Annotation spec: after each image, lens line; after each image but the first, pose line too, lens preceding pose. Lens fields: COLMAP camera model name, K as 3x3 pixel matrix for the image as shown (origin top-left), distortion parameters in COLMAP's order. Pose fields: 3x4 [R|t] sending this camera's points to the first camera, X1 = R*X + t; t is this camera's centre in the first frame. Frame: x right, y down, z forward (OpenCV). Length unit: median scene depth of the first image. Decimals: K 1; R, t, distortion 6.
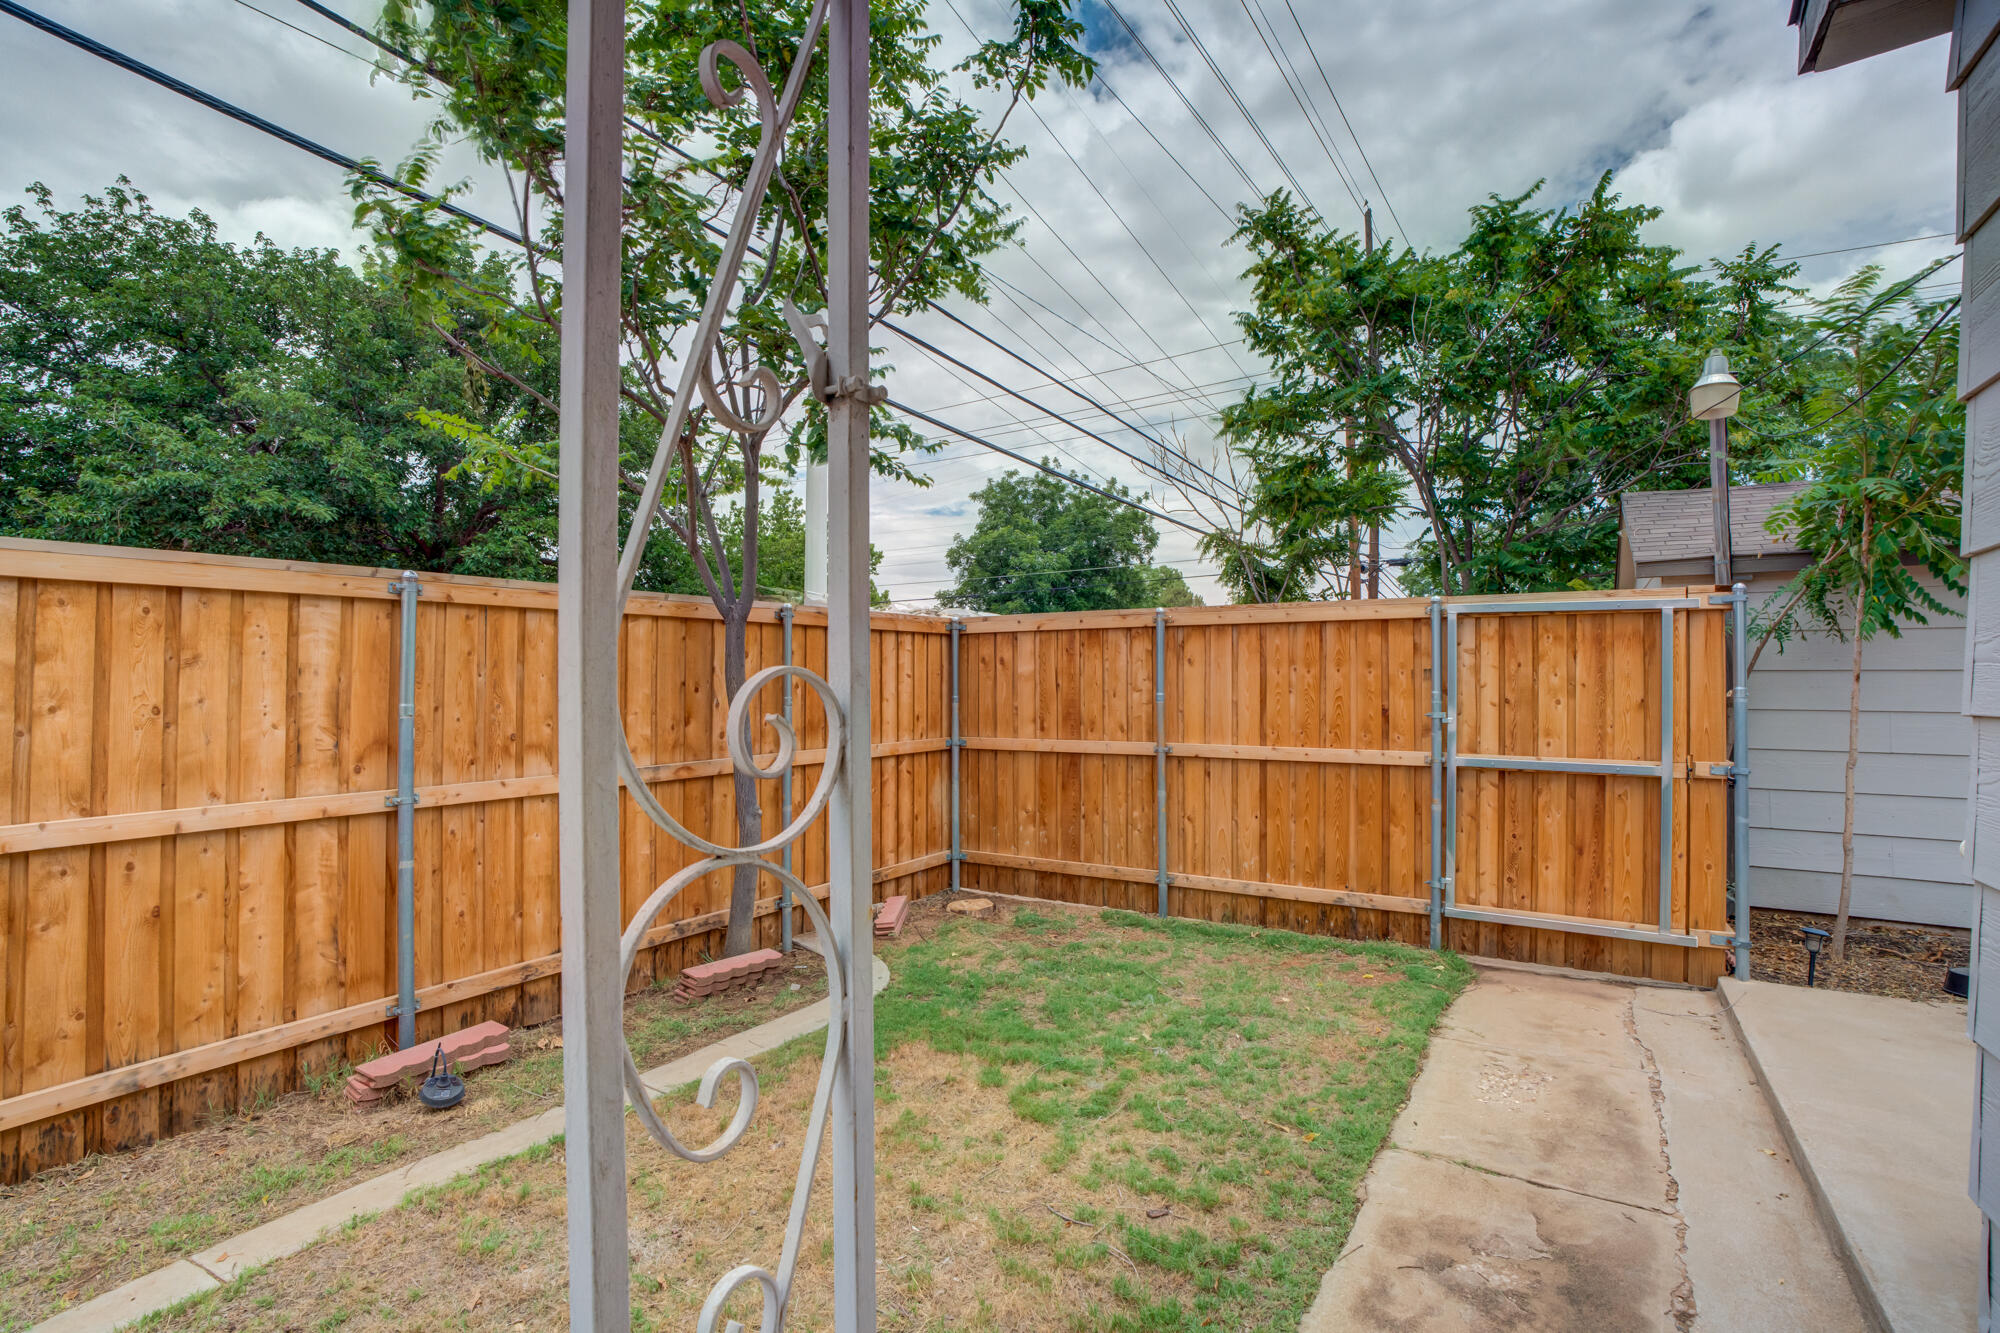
lens RADIAL K [[946.1, 0, 998.8], [0, 946.1, 674.6], [0, 0, 1]] dist [-0.074403, 0.030240]
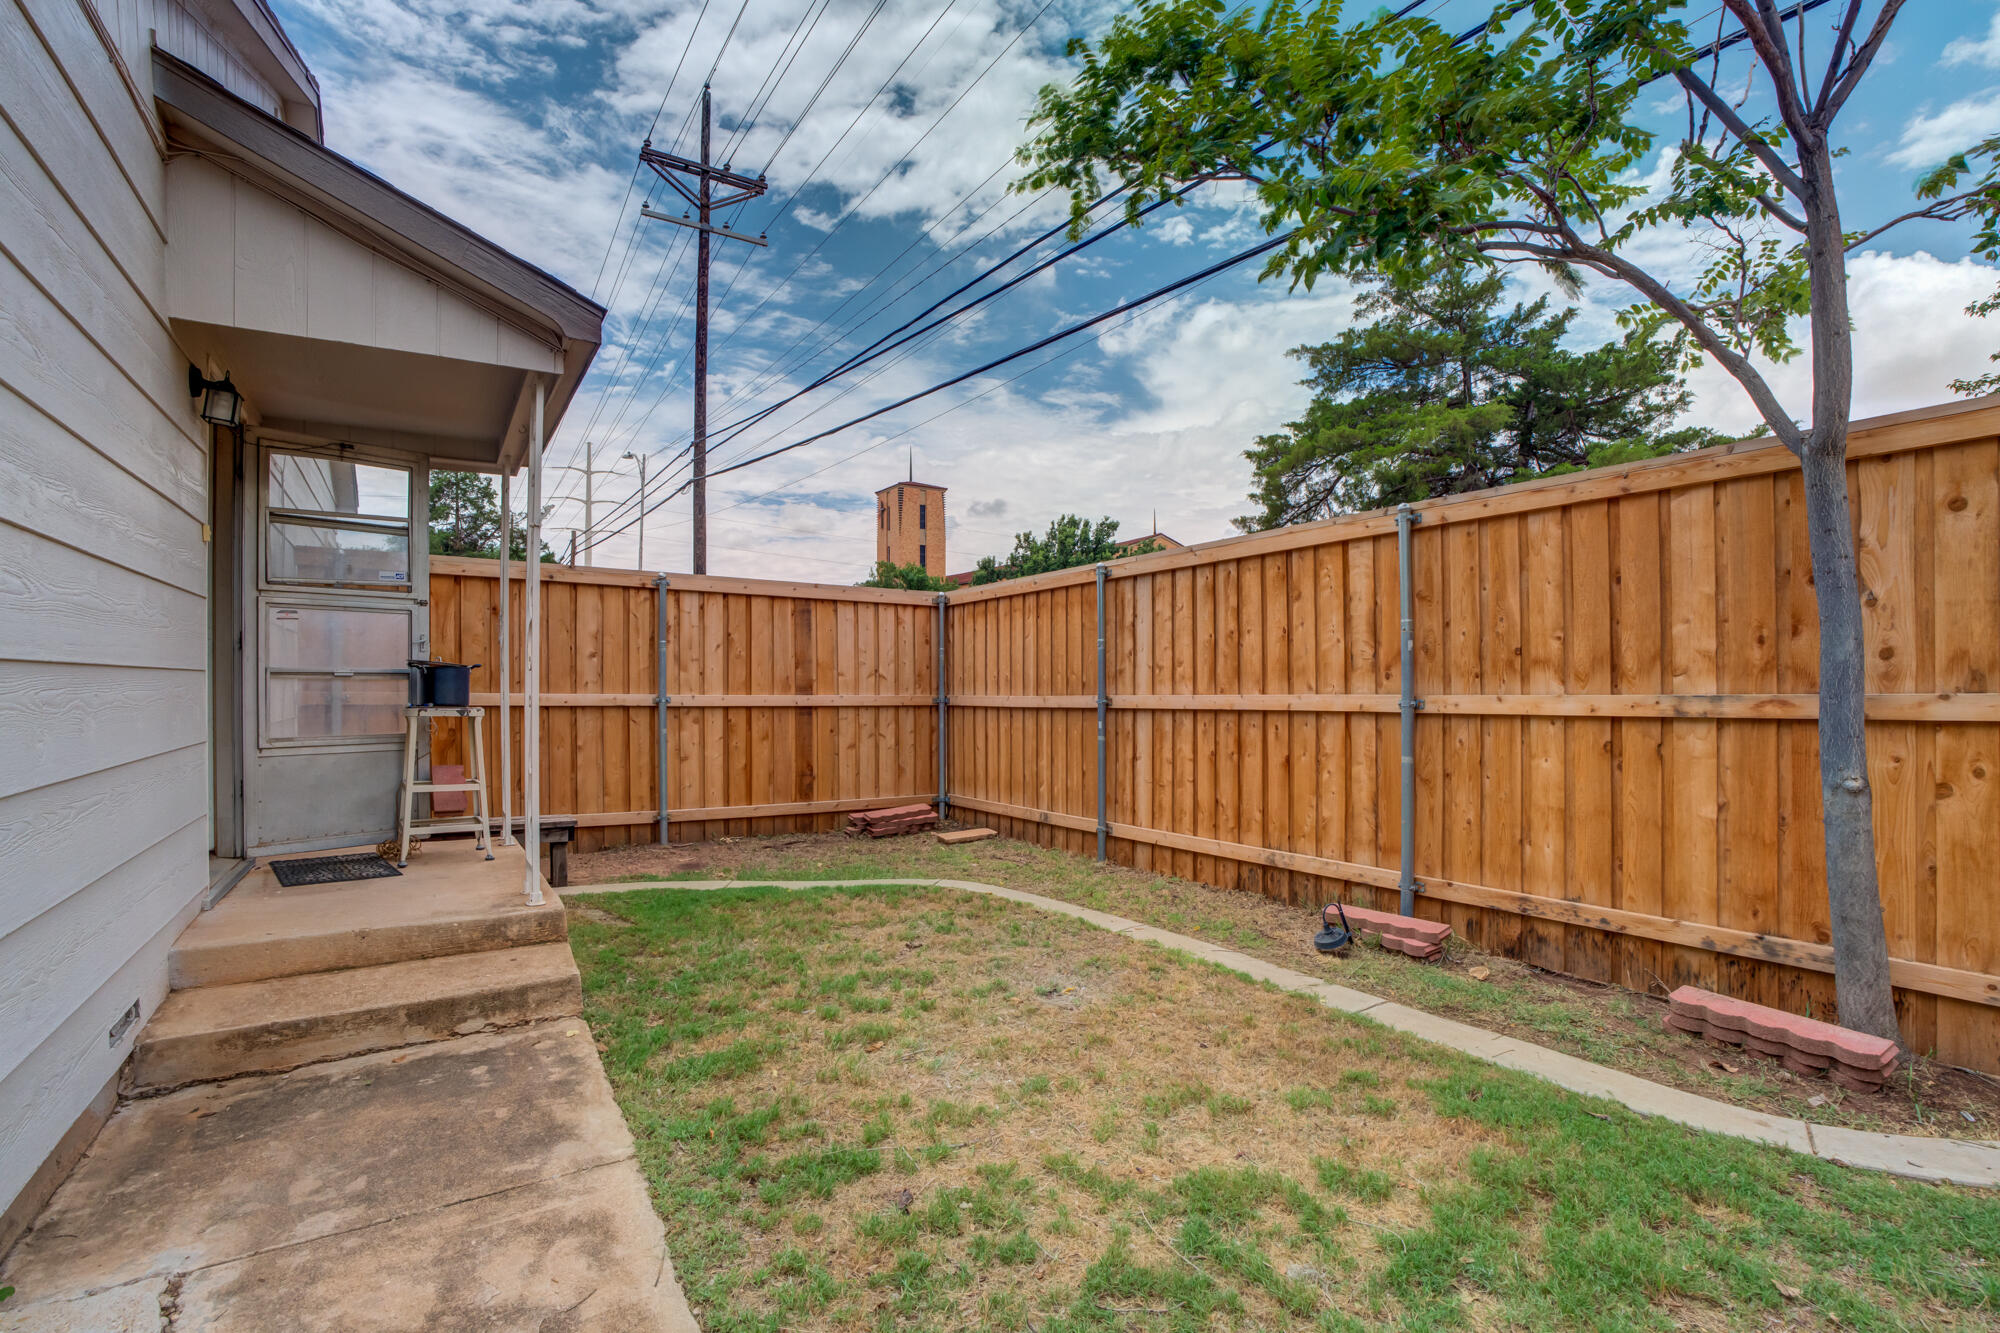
lens RADIAL K [[946.1, 0, 998.8], [0, 946.1, 674.6], [0, 0, 1]] dist [-0.074403, 0.030240]
pose [[-0.440331, -0.009654, -0.897784, 0.662812], [0.009797, 0.999831, -0.015556, 0.120305], [0.897782, -0.015645, -0.440162, 1.122916]]
